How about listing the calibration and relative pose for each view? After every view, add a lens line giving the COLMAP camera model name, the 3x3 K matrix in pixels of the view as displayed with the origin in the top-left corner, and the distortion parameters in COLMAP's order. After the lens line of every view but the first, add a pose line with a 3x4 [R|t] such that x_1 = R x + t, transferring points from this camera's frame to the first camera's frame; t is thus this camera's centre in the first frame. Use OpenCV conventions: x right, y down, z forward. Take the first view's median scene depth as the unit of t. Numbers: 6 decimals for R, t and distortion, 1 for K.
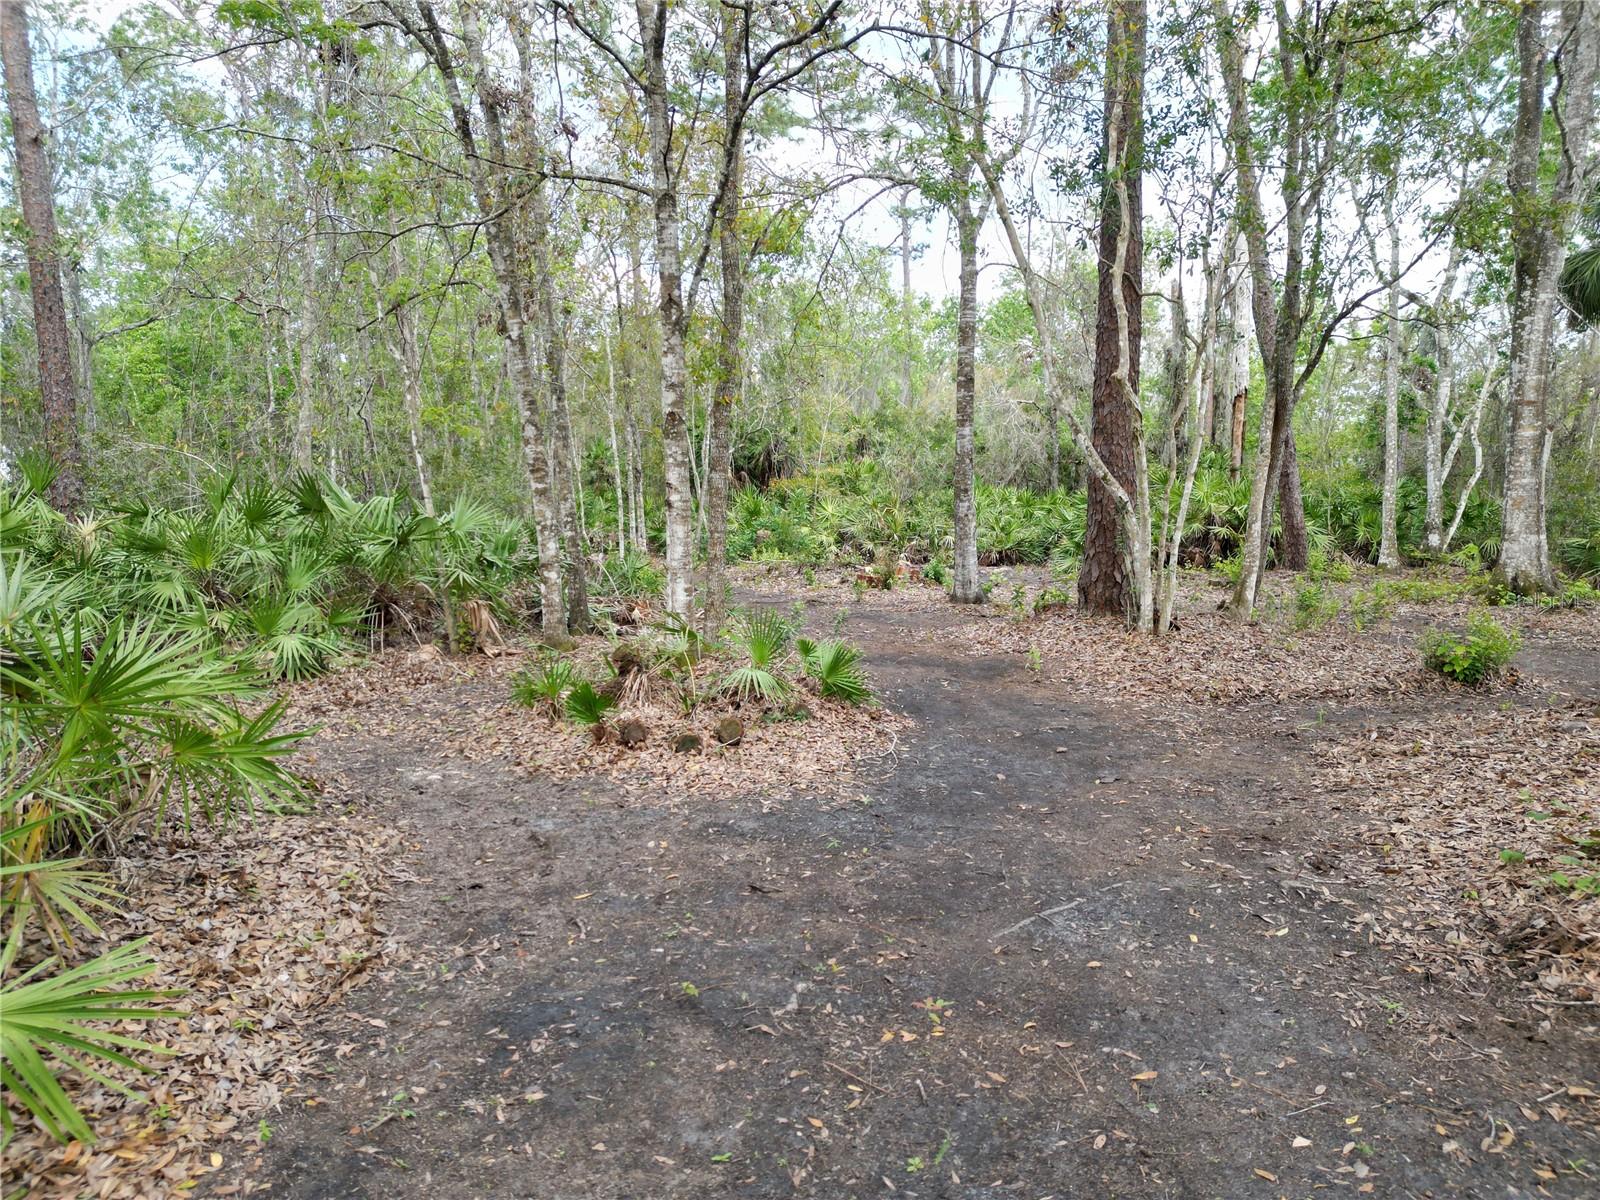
lens RADIAL K [[1114.5, 0, 796.8], [0, 1114.5, 603.9], [0, 0, 1]] dist [0.079341, -0.083922]
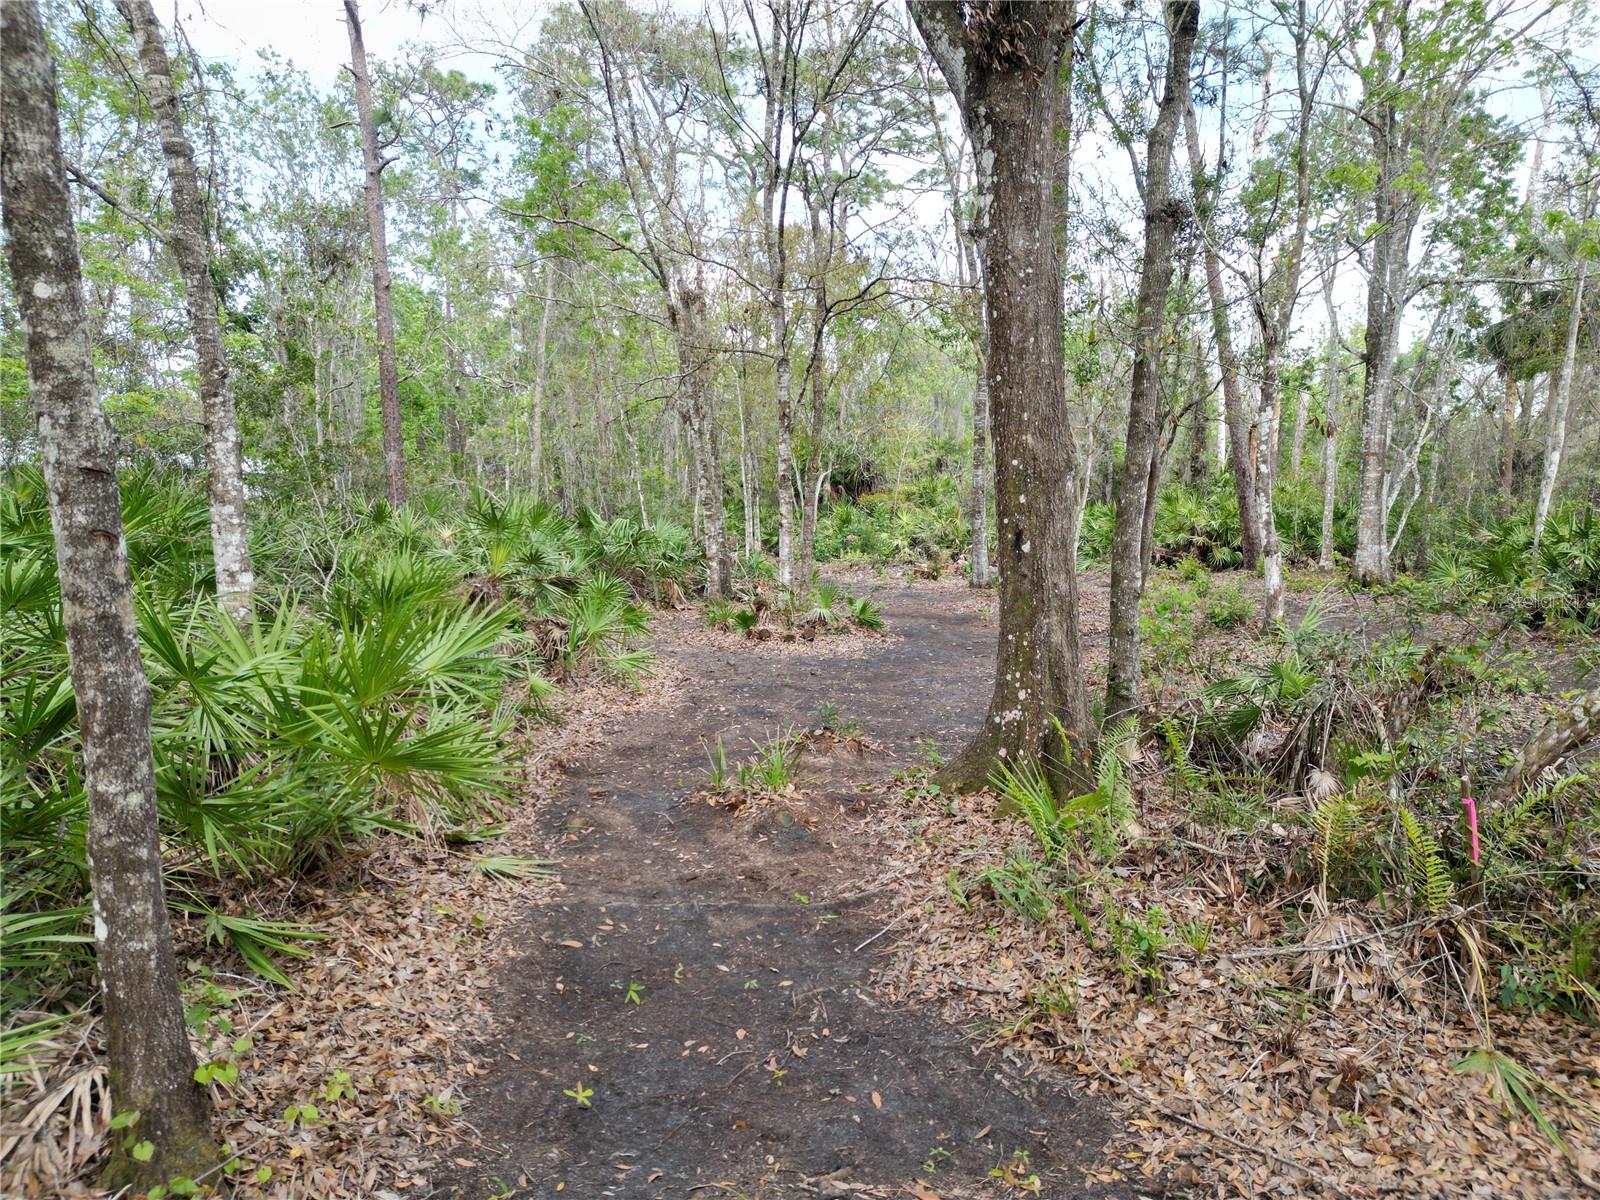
lens RADIAL K [[1114.5, 0, 796.8], [0, 1114.5, 603.9], [0, 0, 1]] dist [0.079341, -0.083922]
pose [[0.995373, 0.014195, -0.095030, 0.083523], [-0.014282, 0.999898, -0.000234, 0.038554], [0.095017, 0.001590, 0.995474, -0.791720]]
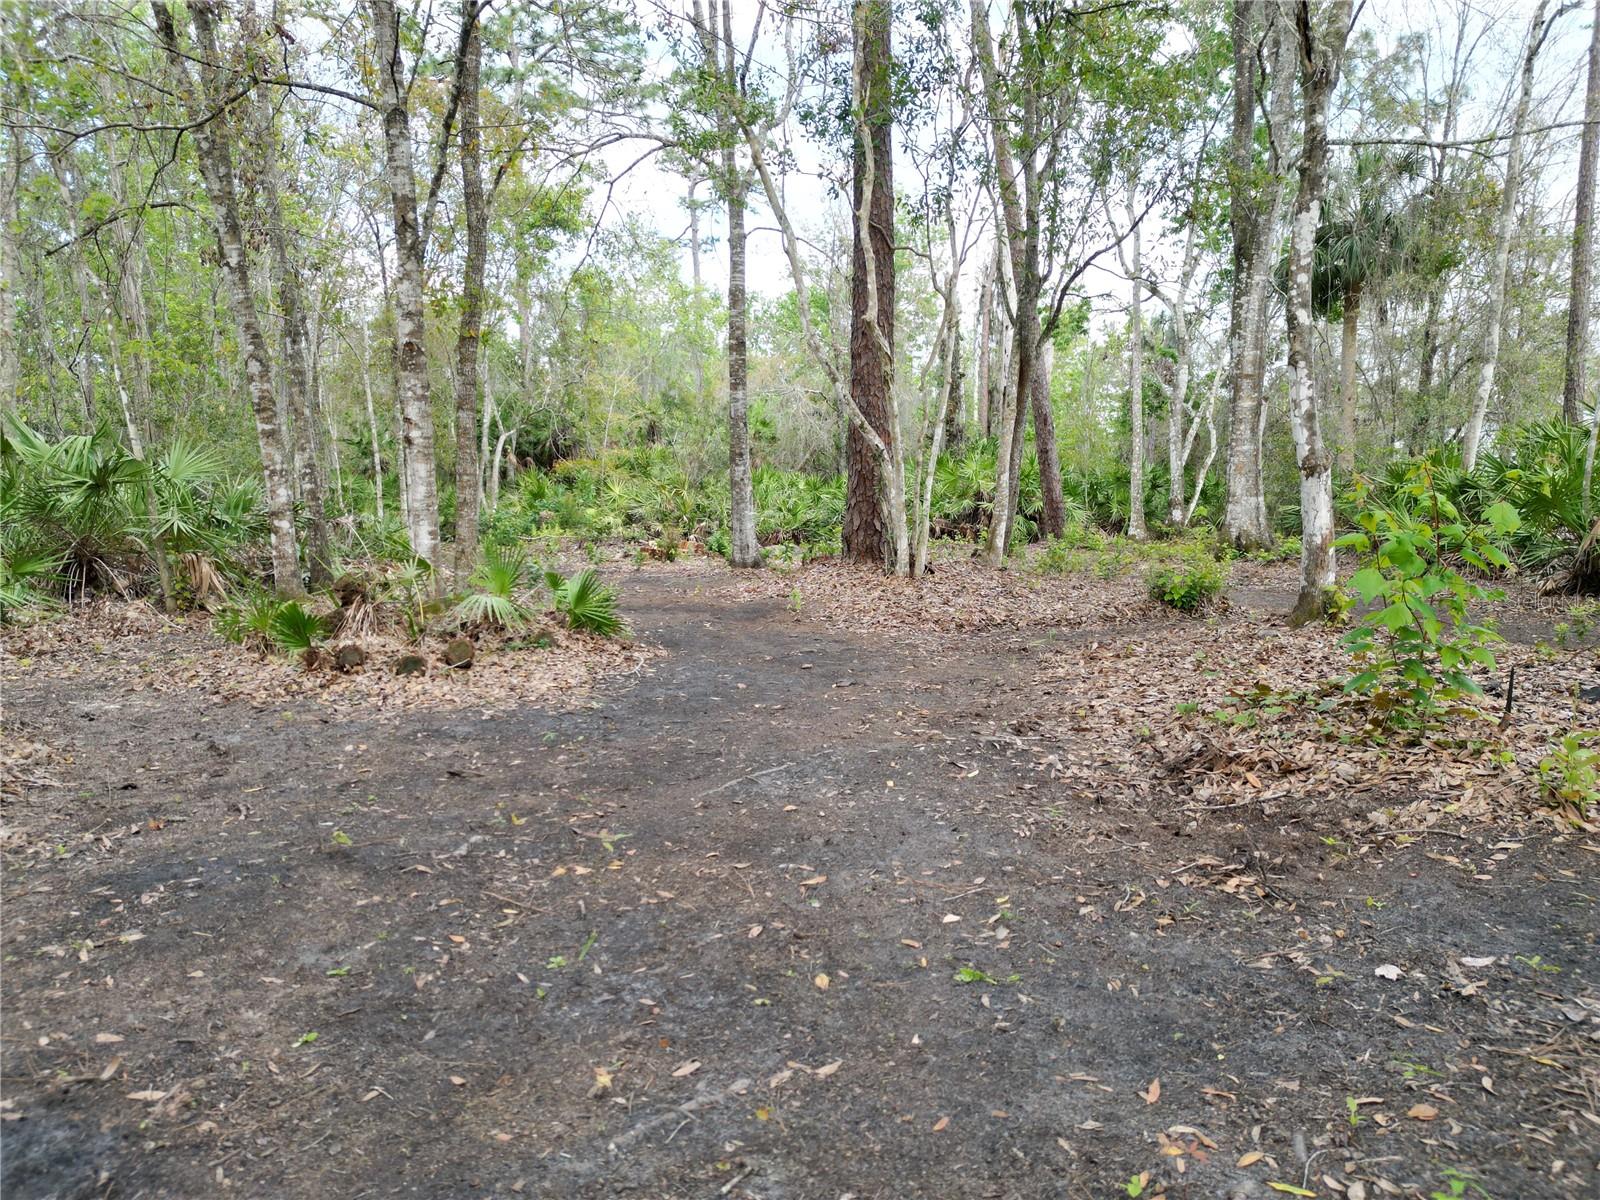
lens RADIAL K [[1114.5, 0, 796.8], [0, 1114.5, 603.9], [0, 0, 1]] dist [0.079341, -0.083922]
pose [[0.984693, -0.019391, 0.173215, 0.039499], [0.019827, 0.999803, -0.000786, 0.054154], [-0.173165, 0.004209, 0.984884, 0.008483]]
